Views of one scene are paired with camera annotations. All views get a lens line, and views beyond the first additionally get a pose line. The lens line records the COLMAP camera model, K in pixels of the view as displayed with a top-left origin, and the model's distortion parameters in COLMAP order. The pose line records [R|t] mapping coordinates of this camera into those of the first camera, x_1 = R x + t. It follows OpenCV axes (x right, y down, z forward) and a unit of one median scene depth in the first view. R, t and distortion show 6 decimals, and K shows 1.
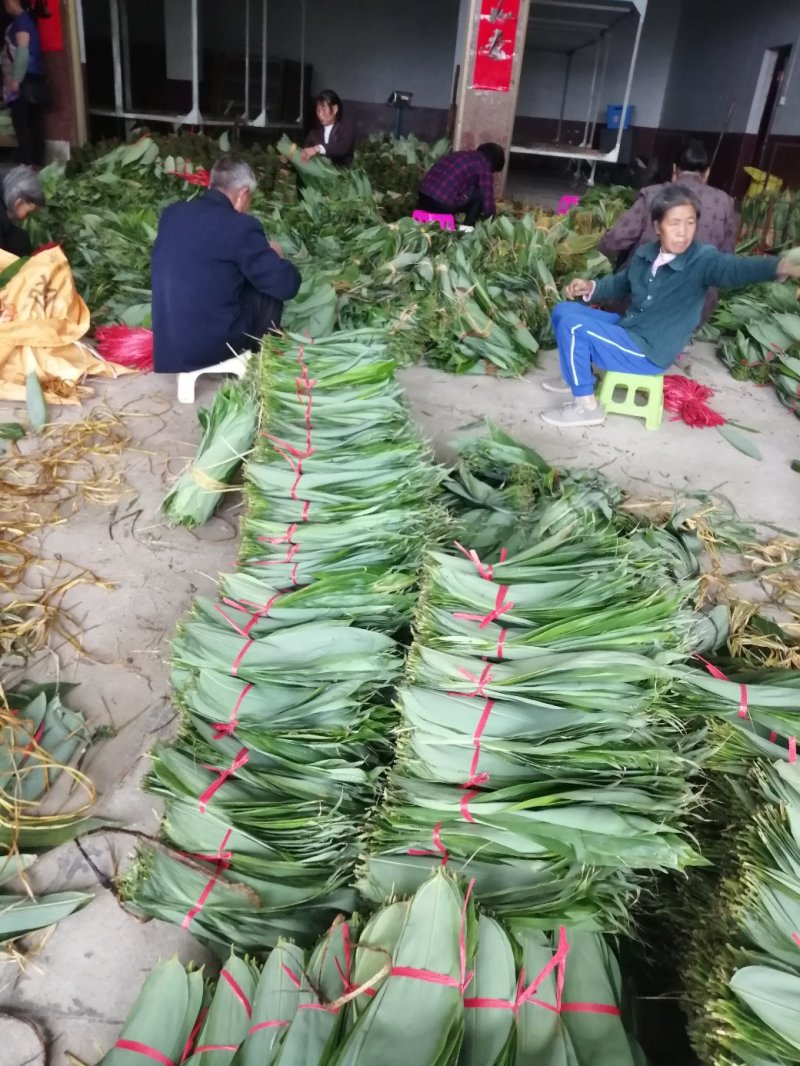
lens RADIAL K [[878.7, 0, 383.3], [0, 878.7, 532.7], [0, 0, 1]] dist [0.021333, -0.036988]
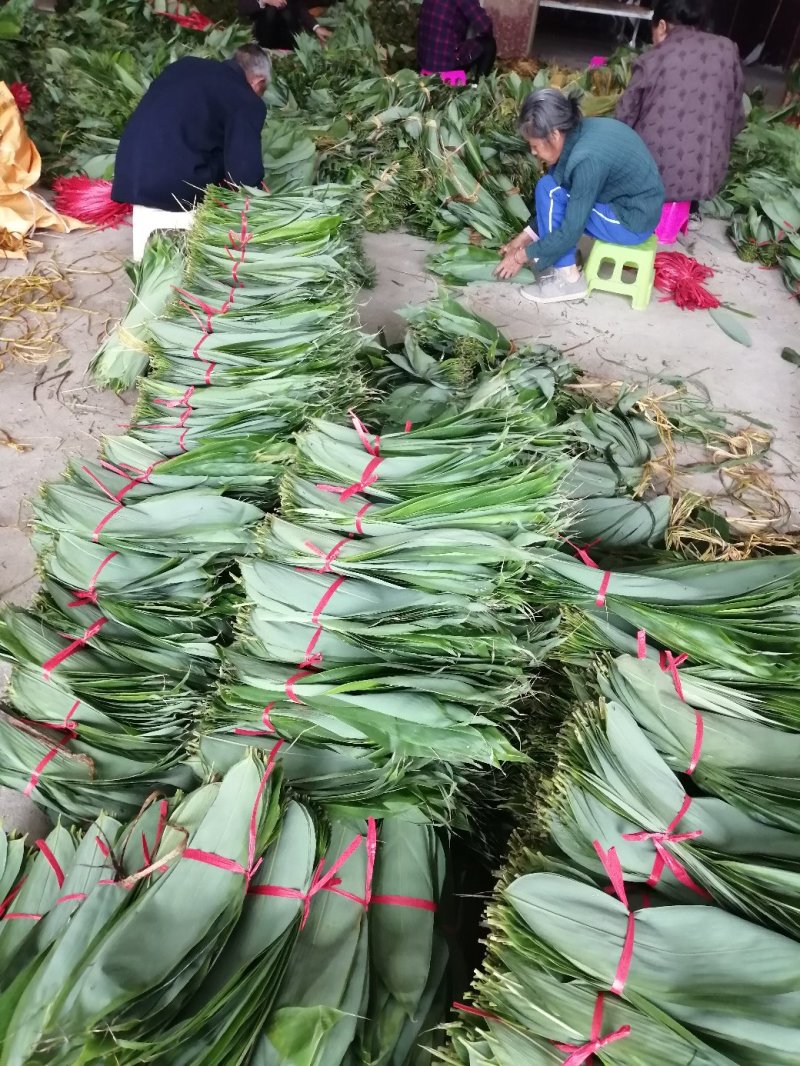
lens RADIAL K [[878.7, 0, 376.8], [0, 878.7, 533.6], [0, 0, 1]] dist [0.021333, -0.036988]
pose [[0.998569, 0.044538, -0.029599, 0.107525], [-0.040374, 0.990842, 0.128850, 0.014343], [0.035067, -0.127471, 0.991222, 0.055412]]
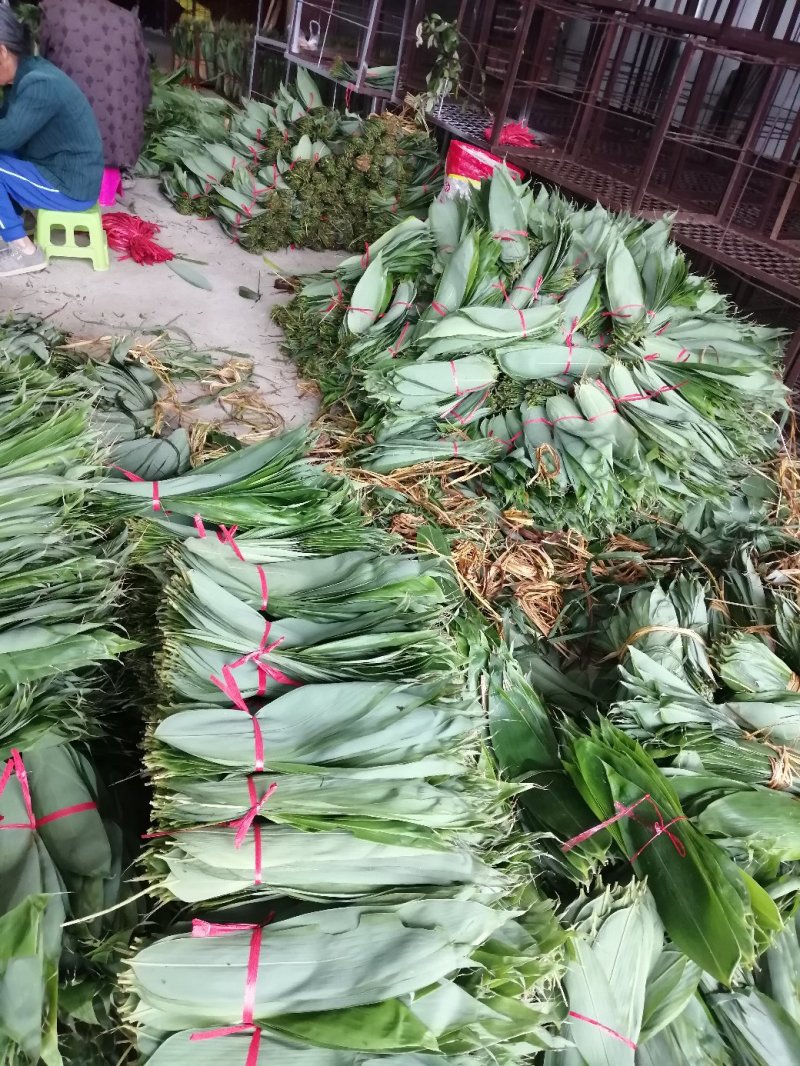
lens RADIAL K [[878.7, 0, 405.4], [0, 878.7, 533.8], [0, 0, 1]] dist [0.021333, -0.036988]
pose [[0.838987, -0.242712, 0.487023, 0.071259], [0.164379, 0.966246, 0.198363, 0.039936], [-0.518729, -0.086368, 0.850565, -0.033233]]
